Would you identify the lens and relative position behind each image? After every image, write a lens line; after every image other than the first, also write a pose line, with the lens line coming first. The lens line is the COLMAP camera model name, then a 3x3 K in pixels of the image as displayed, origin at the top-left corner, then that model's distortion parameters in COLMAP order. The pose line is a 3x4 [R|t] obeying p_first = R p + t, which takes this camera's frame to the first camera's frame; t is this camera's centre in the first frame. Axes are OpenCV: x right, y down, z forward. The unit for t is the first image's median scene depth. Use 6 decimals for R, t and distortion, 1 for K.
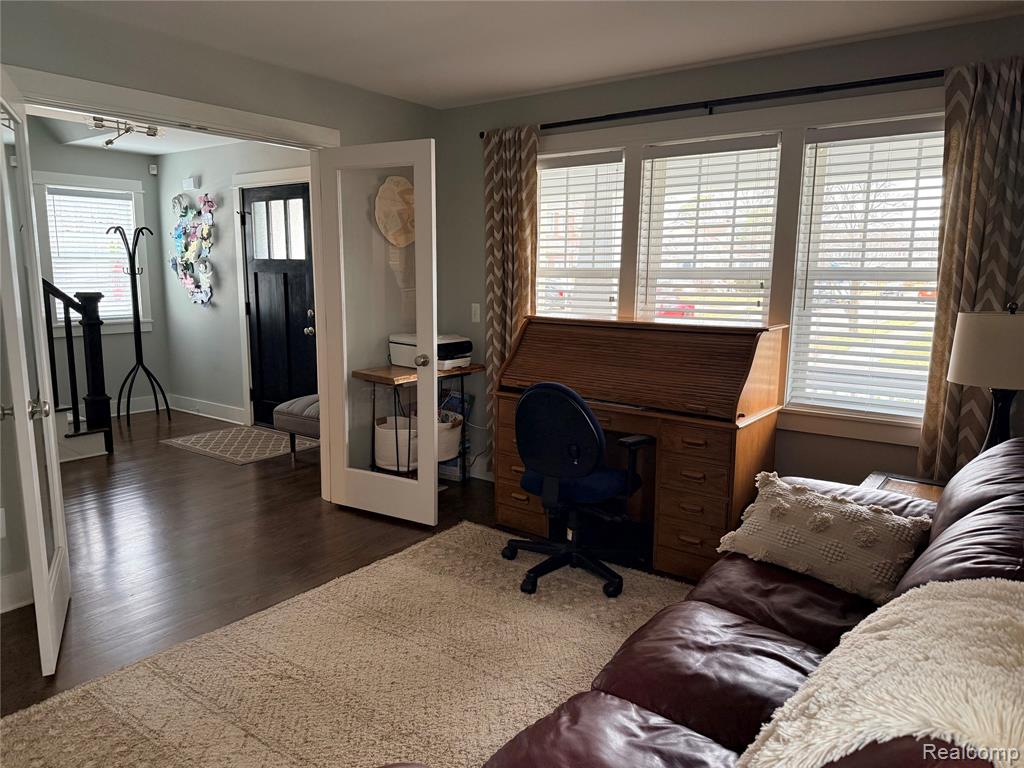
lens RADIAL K [[716.8, 0, 512.0], [0, 716.8, 384.0], [0, 0, 1]] dist [0.066632, -0.124947]
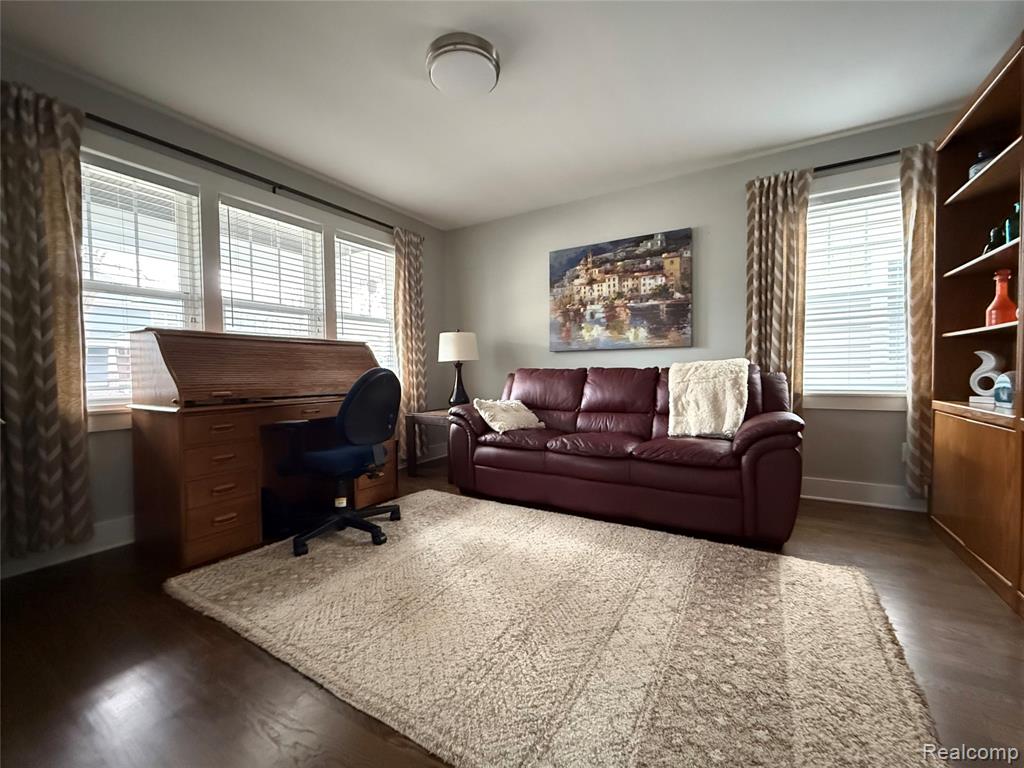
lens RADIAL K [[419.4, 0, 518.4], [0, 419.4, 387.6], [0, 0, 1]] dist [0.000127, -0.000025]
pose [[-0.106799, -0.045454, 0.993241, -0.645016], [0.165819, 0.984150, 0.062867, 0.022694], [-0.980356, 0.171412, -0.097570, 0.743004]]
